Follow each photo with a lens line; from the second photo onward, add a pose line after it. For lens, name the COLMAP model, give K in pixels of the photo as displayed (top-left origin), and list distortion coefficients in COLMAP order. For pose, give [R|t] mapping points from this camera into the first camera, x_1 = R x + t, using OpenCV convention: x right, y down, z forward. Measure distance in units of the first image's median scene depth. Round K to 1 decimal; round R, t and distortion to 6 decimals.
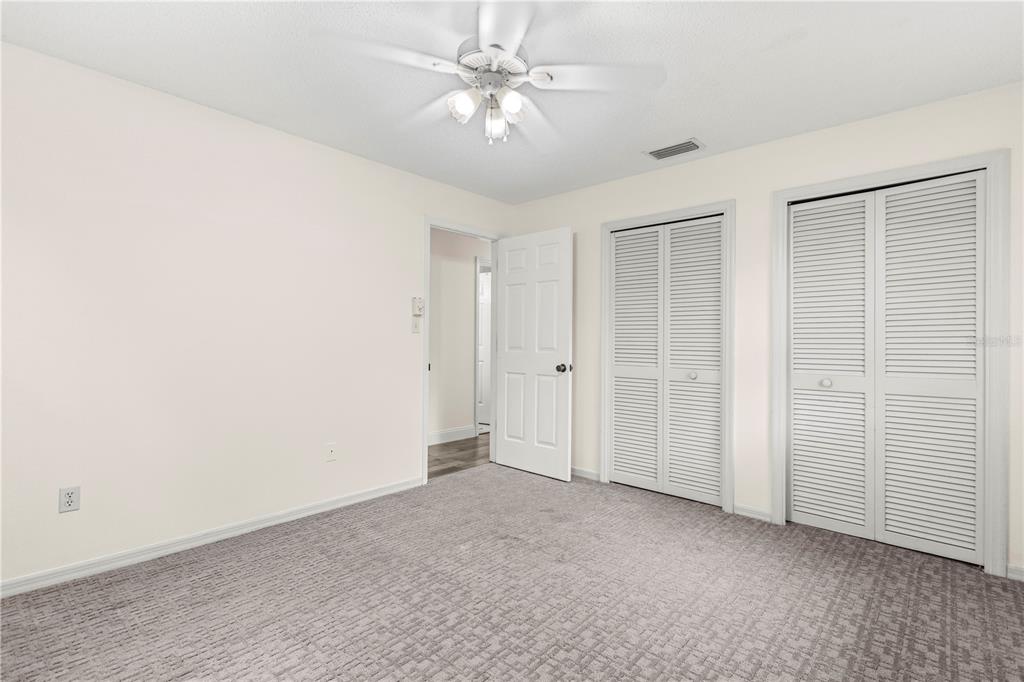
lens RADIAL K [[474.2, 0, 505.6], [0, 474.2, 338.8], [0, 0, 1]] dist [0.012923, -0.000879]
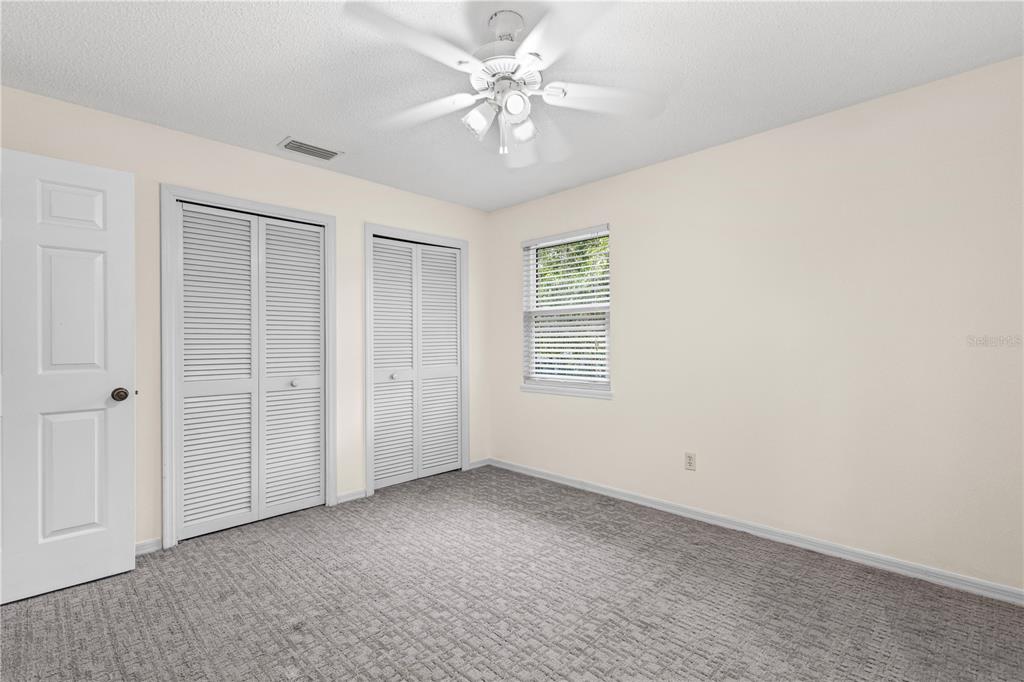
lens RADIAL K [[474.2, 0, 506.2], [0, 474.2, 340.7], [0, 0, 1]] dist [0.012923, -0.000879]
pose [[0.052129, -0.004922, 0.998628, -0.579320], [0.005775, 0.999973, 0.004627, -0.011197], [-0.998624, 0.005526, 0.052156, 0.542984]]
